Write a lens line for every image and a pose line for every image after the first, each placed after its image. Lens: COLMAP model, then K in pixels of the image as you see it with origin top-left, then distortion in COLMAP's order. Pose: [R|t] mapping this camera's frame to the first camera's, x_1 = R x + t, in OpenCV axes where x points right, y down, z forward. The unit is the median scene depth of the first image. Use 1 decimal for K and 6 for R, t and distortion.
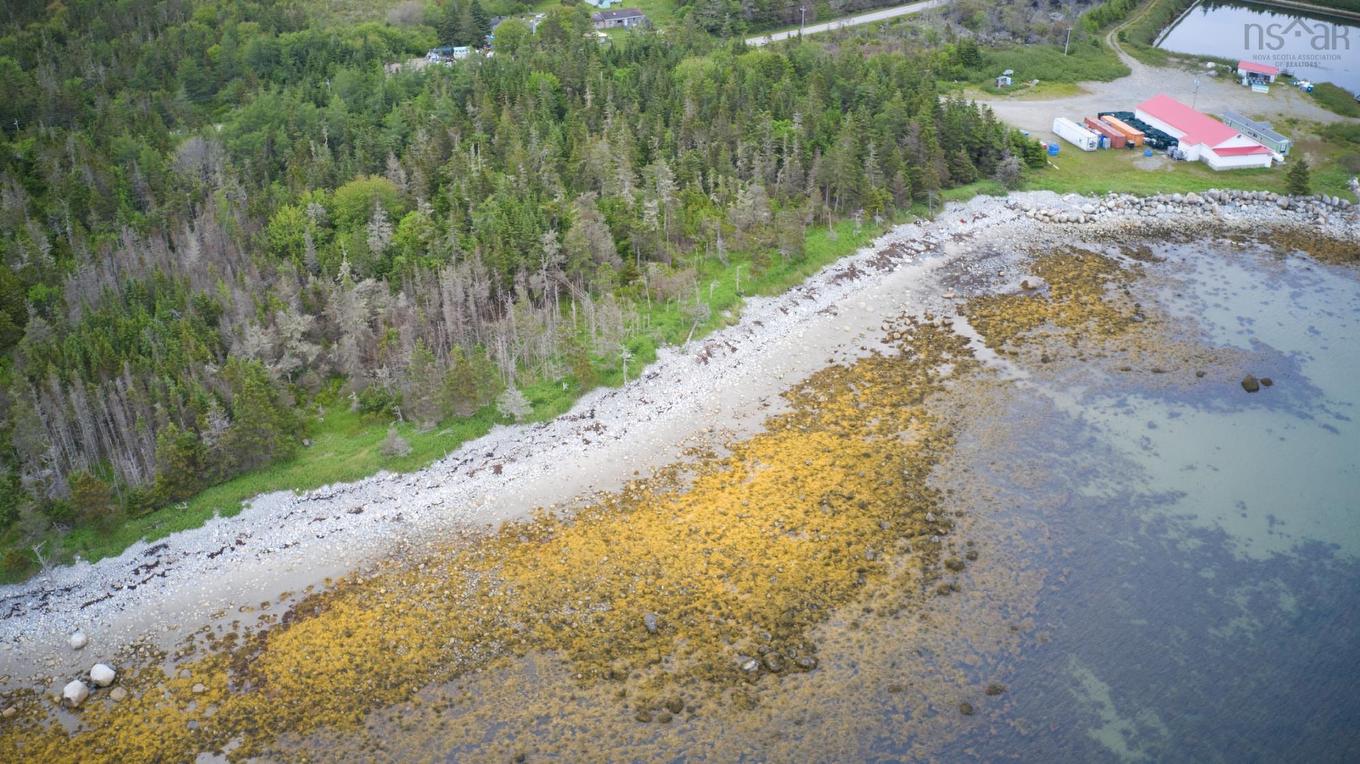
lens RADIAL K [[1088.4, 0, 678.2], [0, 1088.4, 374.8], [0, 0, 1]] dist [-0.186058, 0.016783]
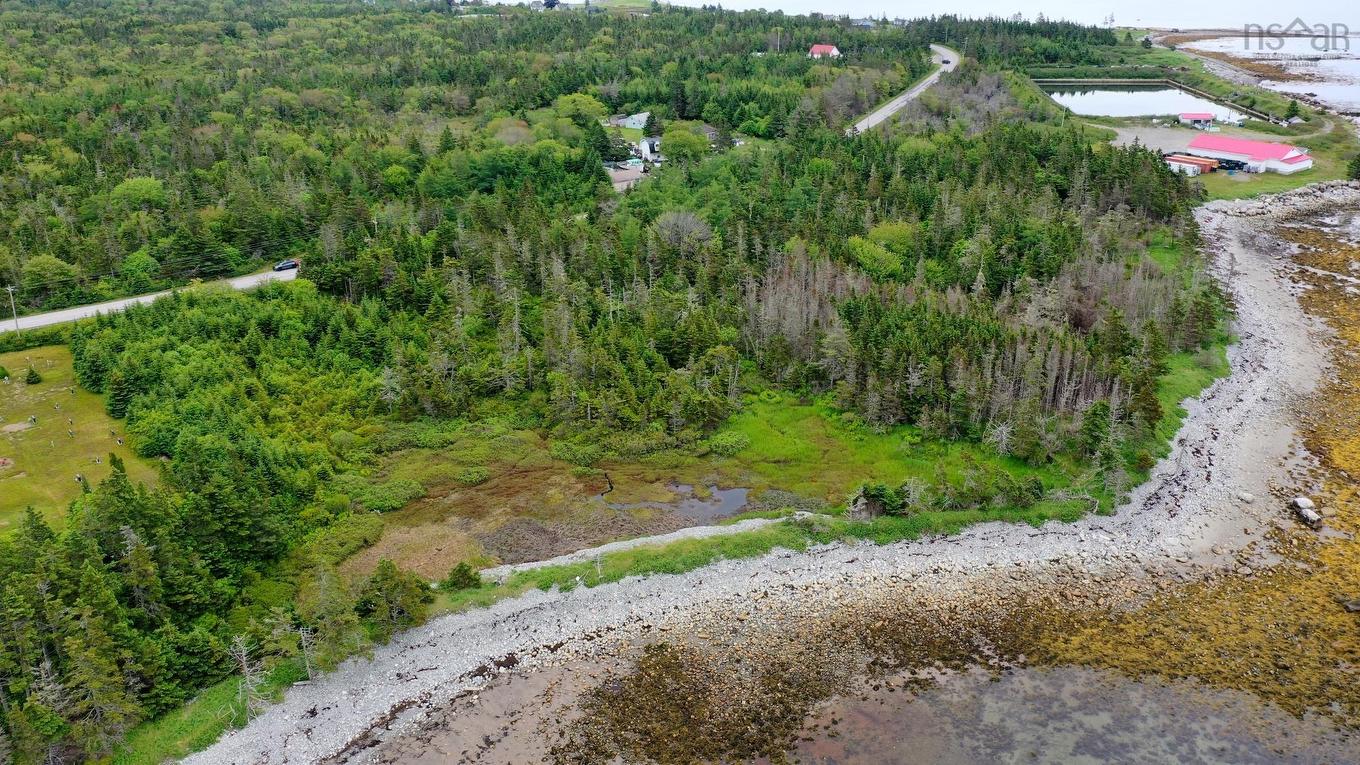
lens RADIAL K [[1076.8, 0, 680.7], [0, 1076.8, 381.2], [0, 0, 1]] dist [0.006915, 0.003918]
pose [[0.906991, -0.152567, 0.392543, -1.186553], [0.208208, 0.972641, -0.103046, 0.077859], [-0.366082, 0.175192, 0.913943, -0.002964]]
